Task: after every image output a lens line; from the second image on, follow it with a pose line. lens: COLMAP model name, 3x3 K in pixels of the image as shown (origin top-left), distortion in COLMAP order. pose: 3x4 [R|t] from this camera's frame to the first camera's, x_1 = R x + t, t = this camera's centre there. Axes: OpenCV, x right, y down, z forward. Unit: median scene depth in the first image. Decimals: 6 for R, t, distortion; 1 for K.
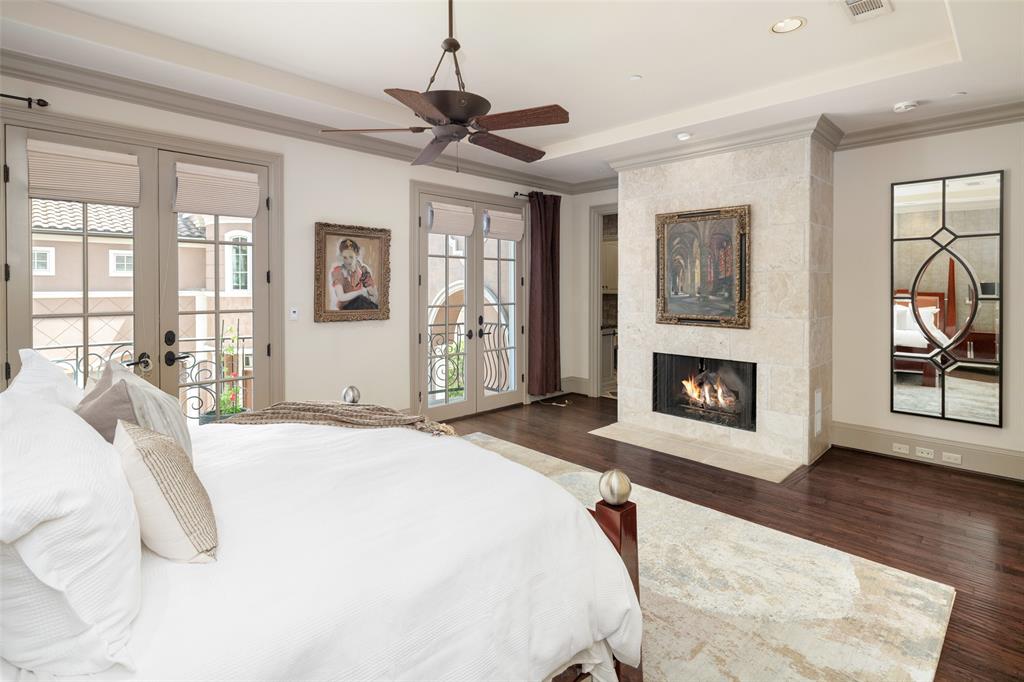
lens RADIAL K [[497.4, 0, 511.2], [0, 497.4, 291.8], [0, 0, 1]] dist [-0.000092, 0.000114]
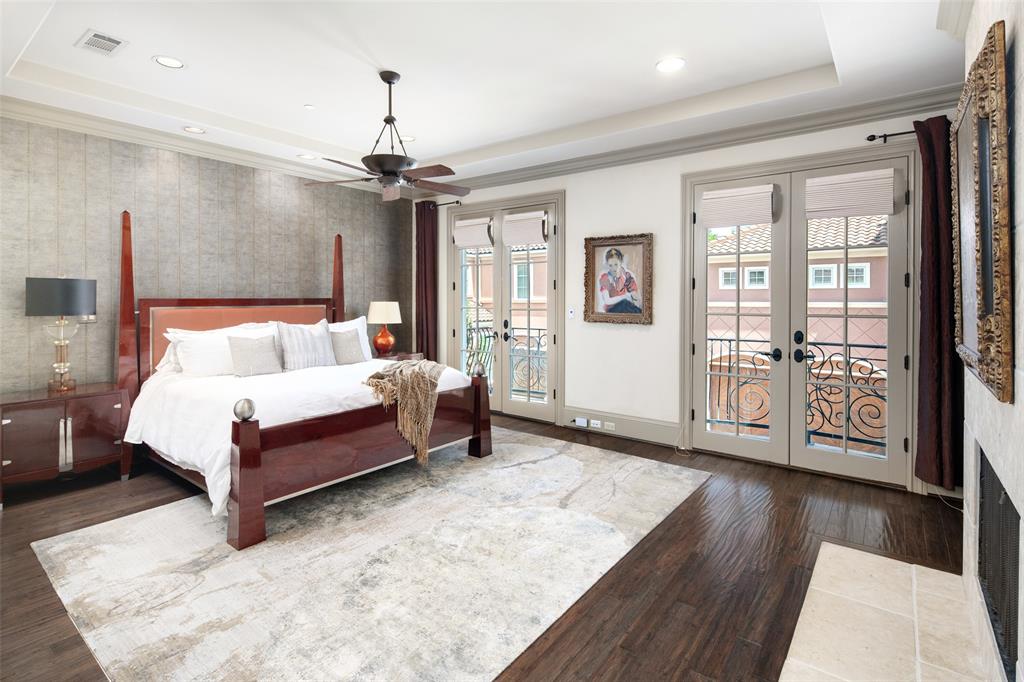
lens RADIAL K [[501.7, 0, 511.1], [0, 501.7, 300.9], [0, 0, 1]] dist [0.001997, 0.000191]
pose [[0.138274, 0.000178, -0.990394, 0.724075], [-0.012216, 0.999924, -0.001525, 0.014094], [0.990319, 0.012309, 0.138265, 0.608660]]
